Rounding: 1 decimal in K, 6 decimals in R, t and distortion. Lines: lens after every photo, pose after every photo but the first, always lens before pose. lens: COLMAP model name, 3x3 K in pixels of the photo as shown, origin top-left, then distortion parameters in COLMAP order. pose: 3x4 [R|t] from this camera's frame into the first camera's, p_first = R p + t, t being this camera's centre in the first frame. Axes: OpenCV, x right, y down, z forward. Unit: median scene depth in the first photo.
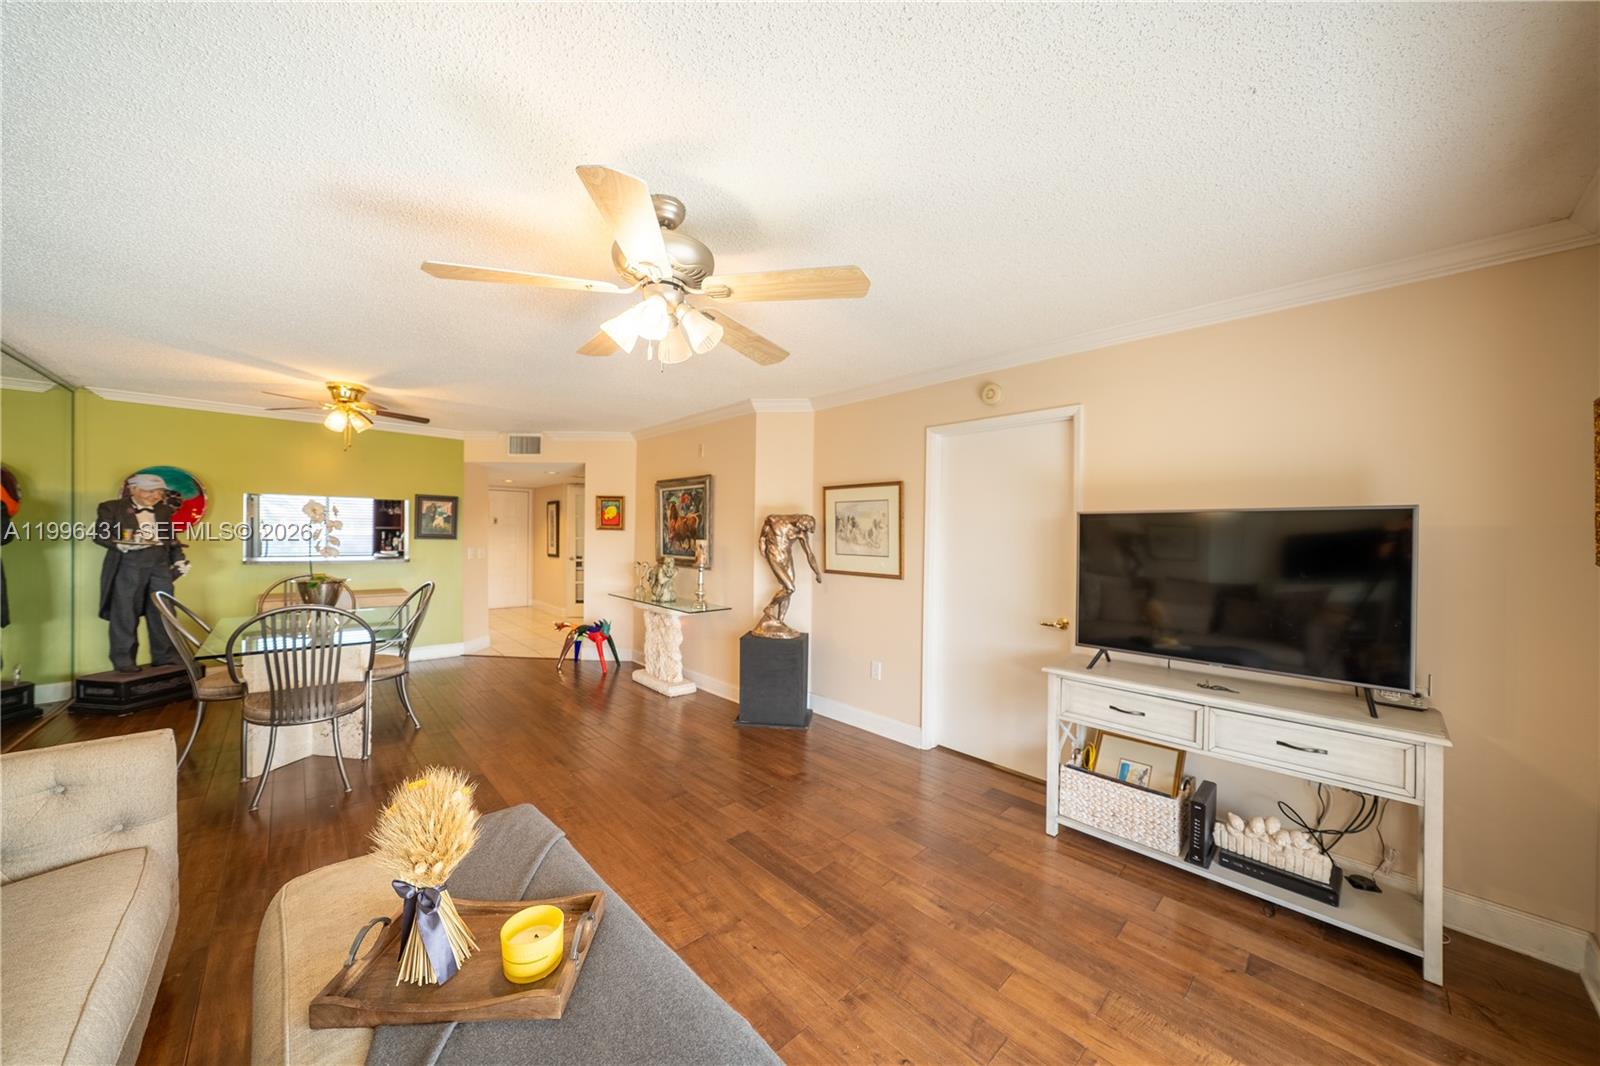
lens RADIAL K [[553.9, 0, 801.9], [0, 553.9, 537.7], [0, 0, 1]] dist [-0.031545, 0.007149]
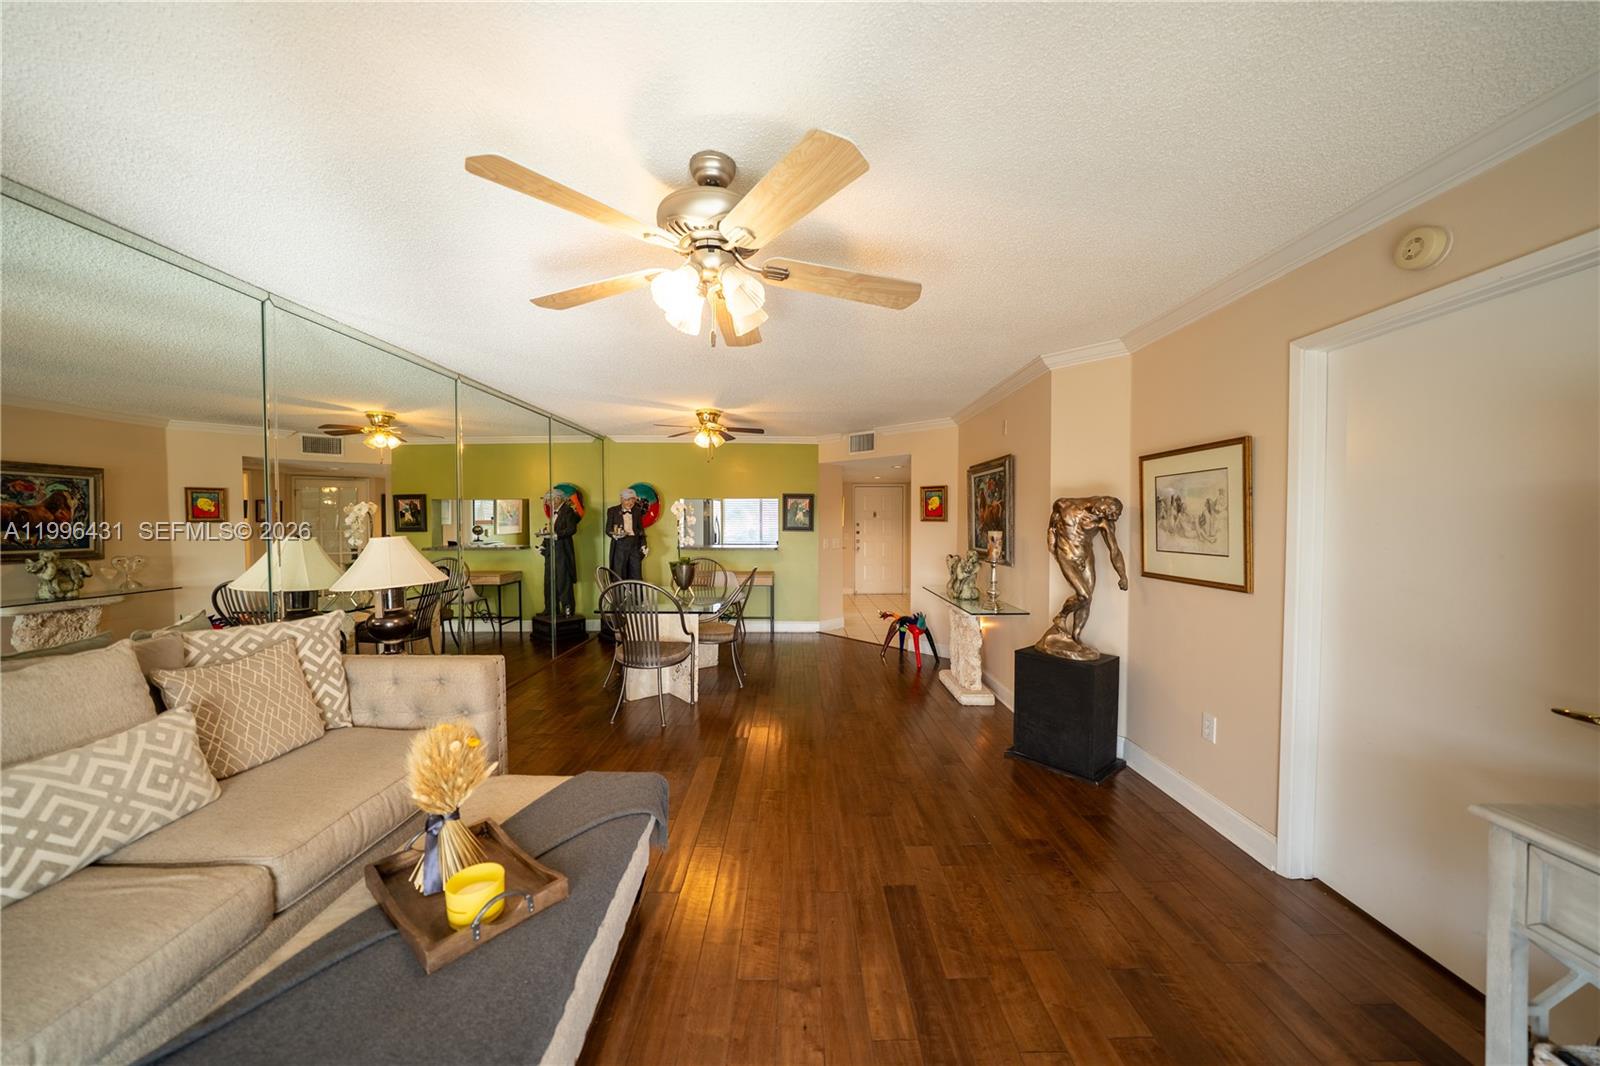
lens RADIAL K [[553.9, 0, 801.9], [0, 553.9, 537.7], [0, 0, 1]] dist [-0.031545, 0.007149]
pose [[0.732118, 0.005773, -0.681153, 0.204869], [0.004235, 0.999906, 0.013027, 0.001963], [0.681164, -0.012422, 0.732025, 0.181143]]
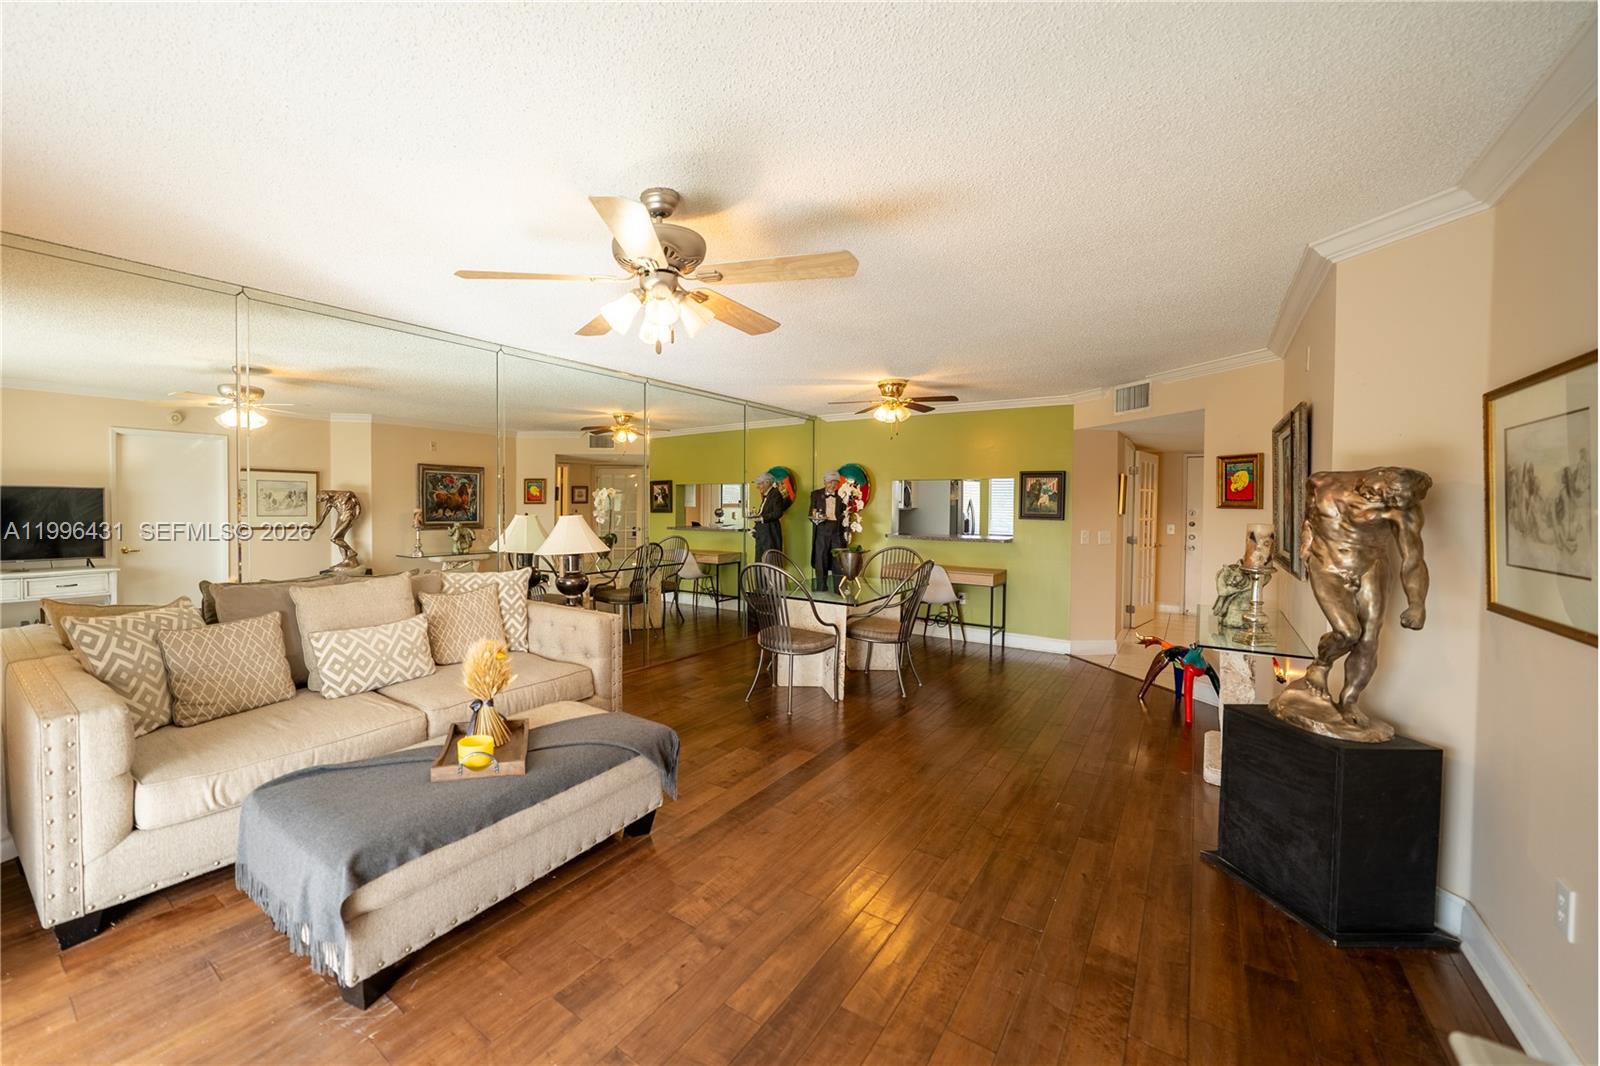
lens RADIAL K [[734.9, 0, 799.0], [0, 734.9, 526.9], [0, 0, 1]] dist [-0.022747, 0.000128]
pose [[0.130001, 0.016337, -0.991379, 0.638430], [-0.013728, 0.999798, 0.014676, 0.003366], [0.991419, 0.011702, 0.130199, 0.585885]]
